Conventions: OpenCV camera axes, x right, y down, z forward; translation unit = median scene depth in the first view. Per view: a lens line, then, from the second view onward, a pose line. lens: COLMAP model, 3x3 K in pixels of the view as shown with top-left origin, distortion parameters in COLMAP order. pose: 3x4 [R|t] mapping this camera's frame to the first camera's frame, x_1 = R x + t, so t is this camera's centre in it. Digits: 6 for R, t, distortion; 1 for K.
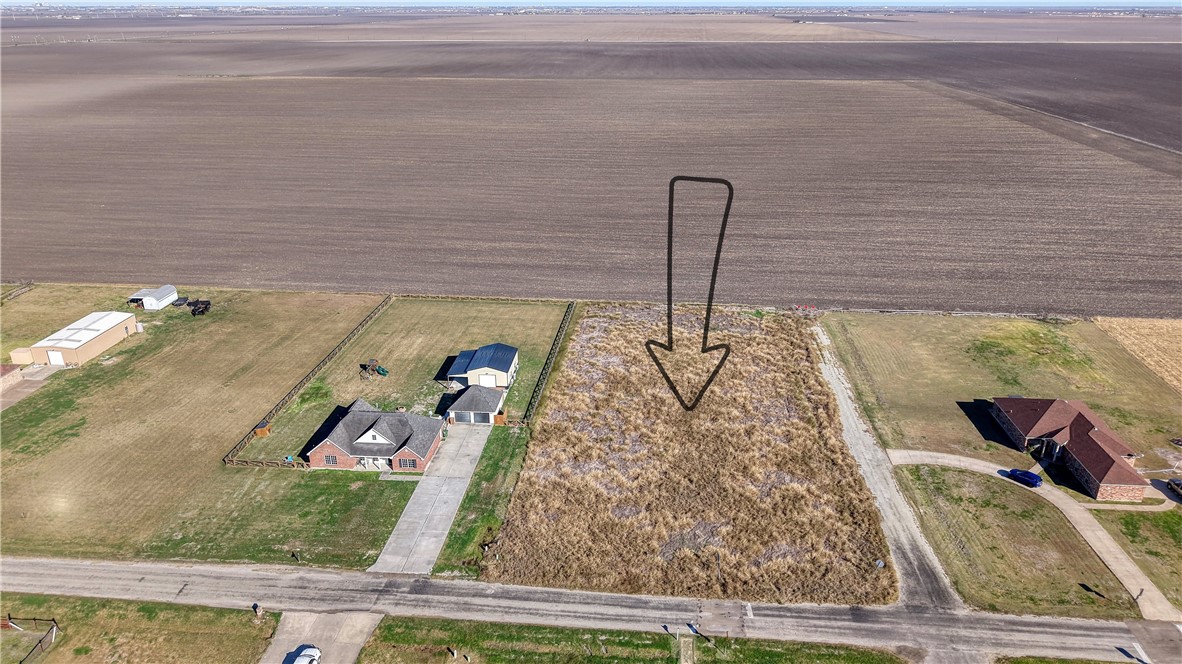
lens RADIAL K [[778.9, 0, 598.2], [0, 778.9, 330.7], [0, 0, 1]] dist [0.024367, -0.028627]
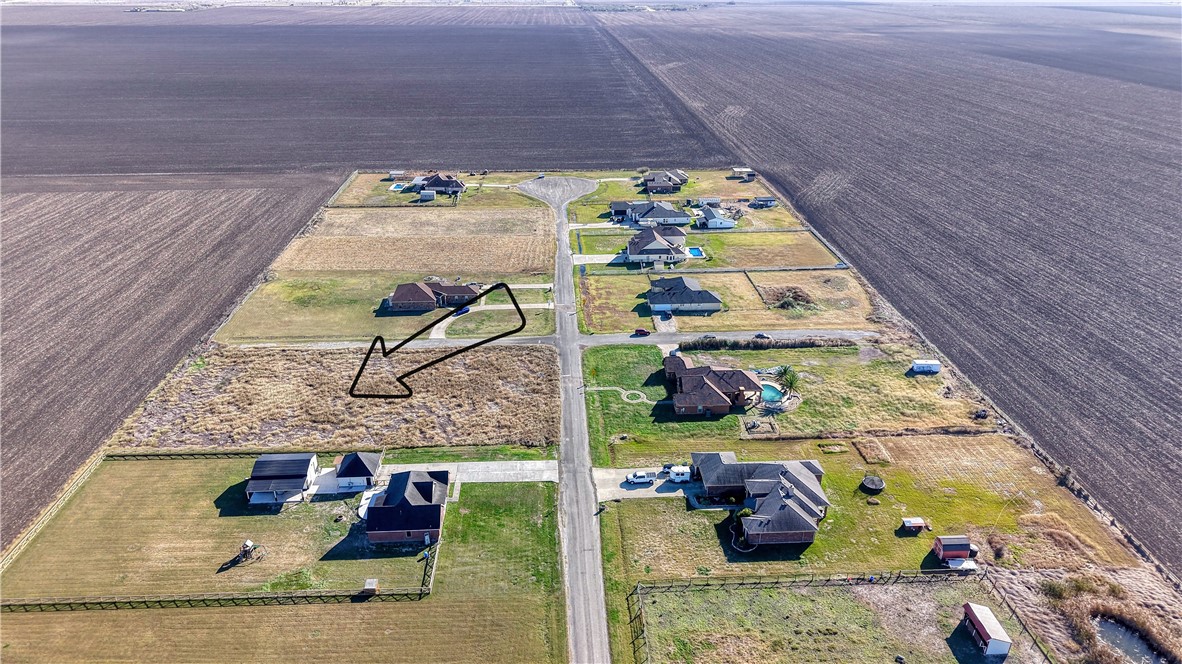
lens RADIAL K [[794.0, 0, 591.0], [0, 794.0, 332.0], [0, 0, 1]] dist [-0.021759, -0.000957]
pose [[-0.143201, -0.411997, 0.899862, -1.420335], [0.372536, 0.819921, 0.434680, -0.553685], [-0.916903, 0.397478, 0.036071, 0.631220]]
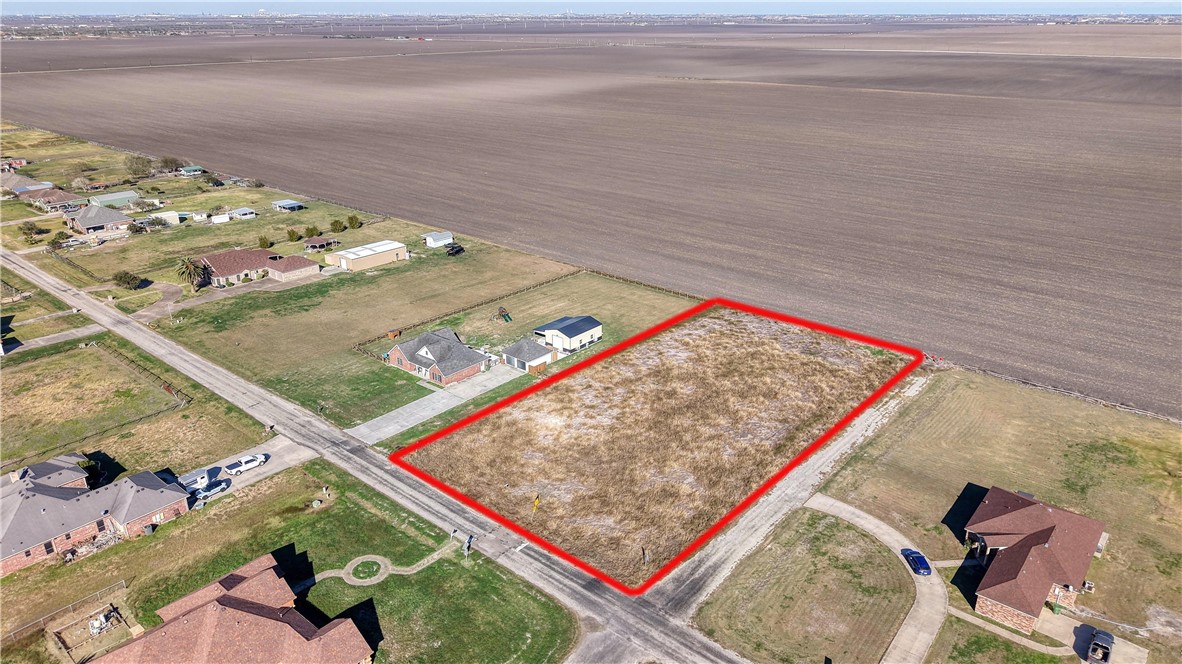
lens RADIAL K [[778.9, 0, 598.2], [0, 778.9, 330.7], [0, 0, 1]] dist [0.024367, -0.028627]
pose [[0.820637, 0.215741, -0.529161, 0.658529], [-0.220628, 0.973813, 0.054872, -0.037603], [0.527142, 0.071718, 0.846746, 0.035338]]
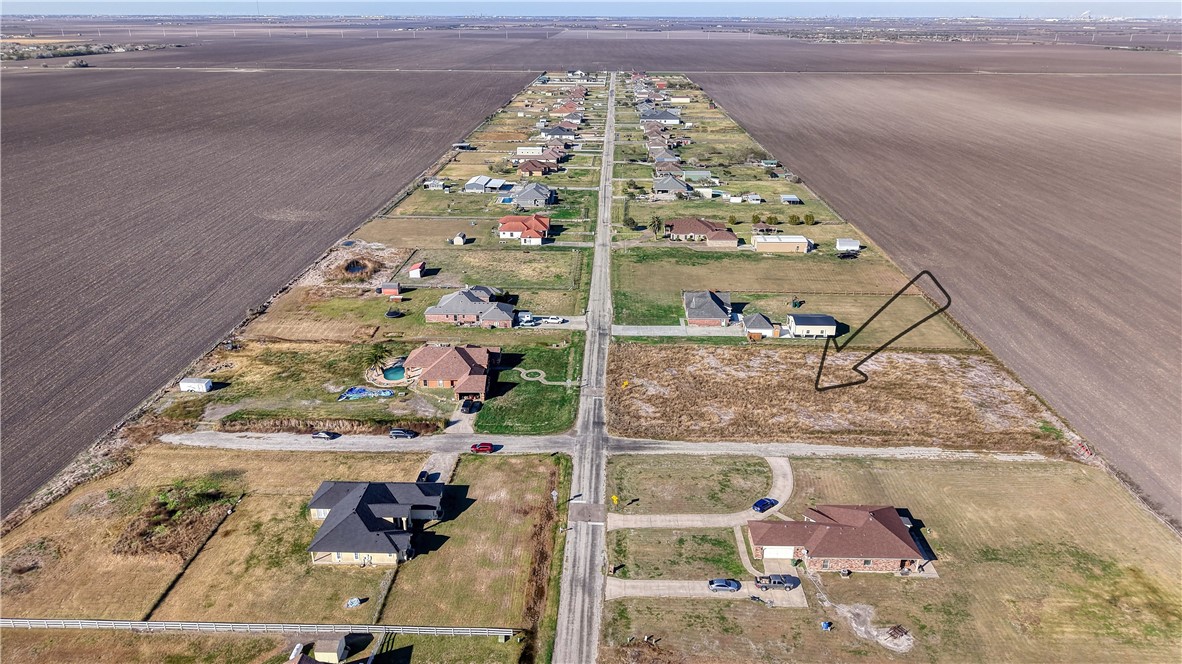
lens RADIAL K [[778.9, 0, 598.2], [0, 778.9, 330.7], [0, 0, 1]] dist [0.024367, -0.028627]
pose [[0.065763, 0.374375, -0.924942, 1.558941], [-0.382256, 0.865687, 0.323213, -0.345845], [0.921713, 0.332309, 0.200038, 0.425500]]
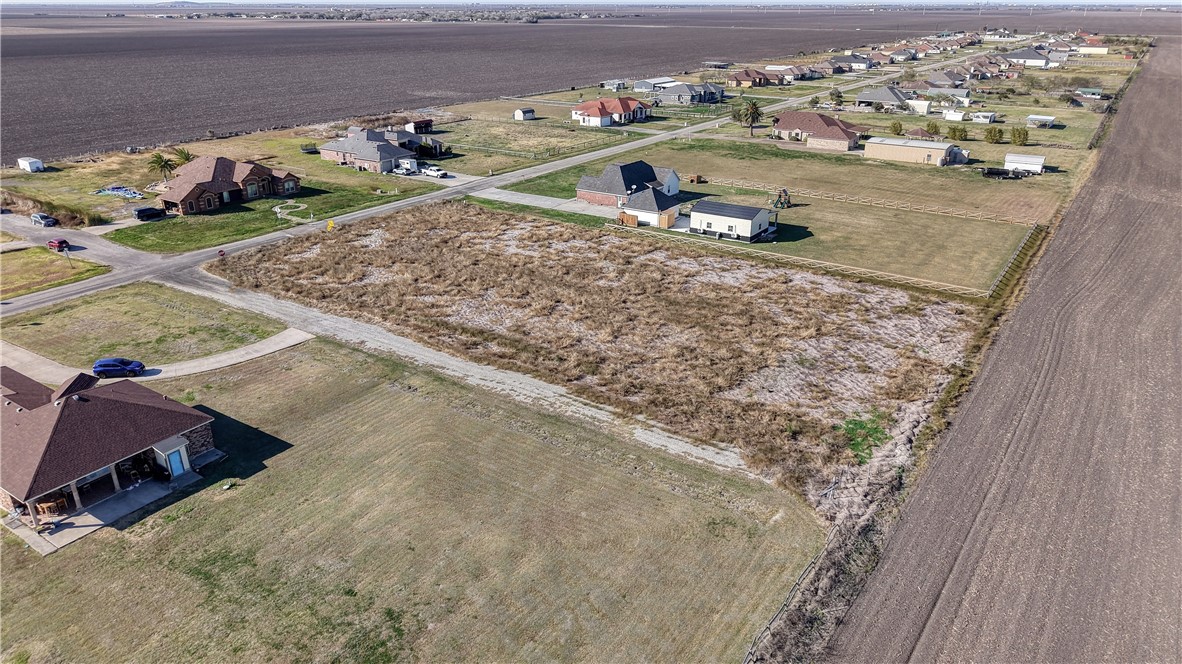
lens RADIAL K [[789.6, 0, 602.2], [0, 789.6, 332.4], [0, 0, 1]] dist [0.032079, -0.003369]
pose [[-0.480035, 0.339867, -0.808738, 0.903339], [-0.329986, 0.784236, 0.525437, -0.355005], [0.812820, 0.519100, -0.264309, 1.521744]]
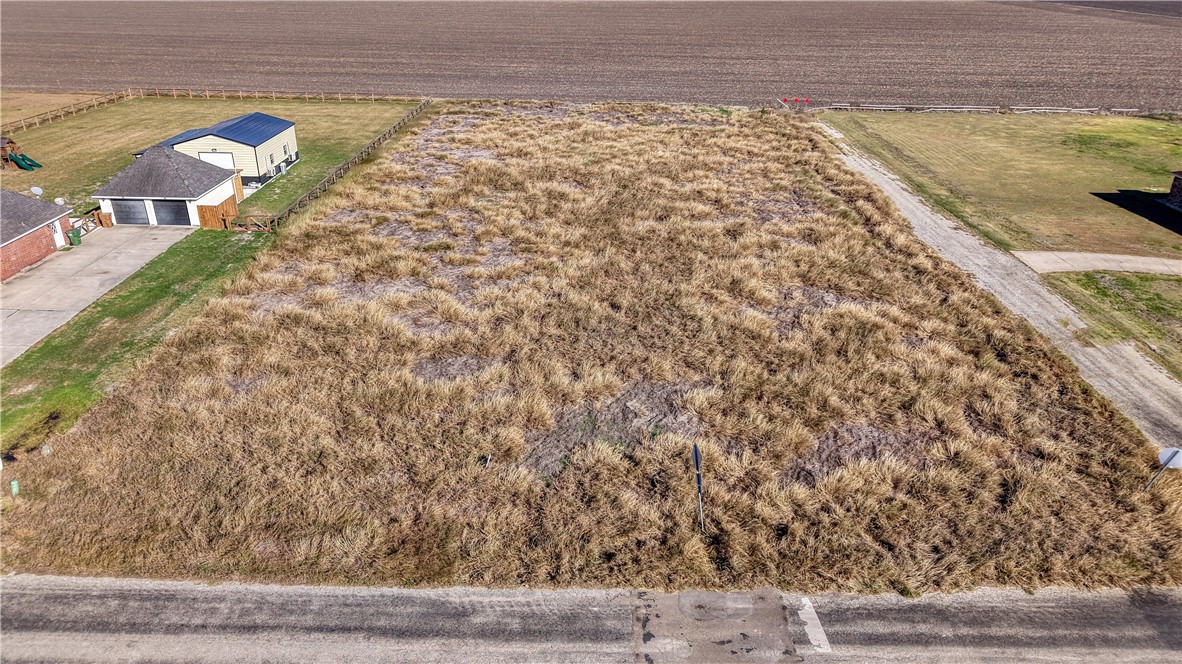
lens RADIAL K [[789.6, 0, 602.2], [0, 789.6, 332.4], [0, 0, 1]] dist [0.032079, -0.003369]
pose [[0.995593, -0.022966, 0.090919, 0.070971], [0.017249, 0.997854, 0.063169, 0.179205], [-0.092174, -0.061322, 0.993853, 0.562175]]
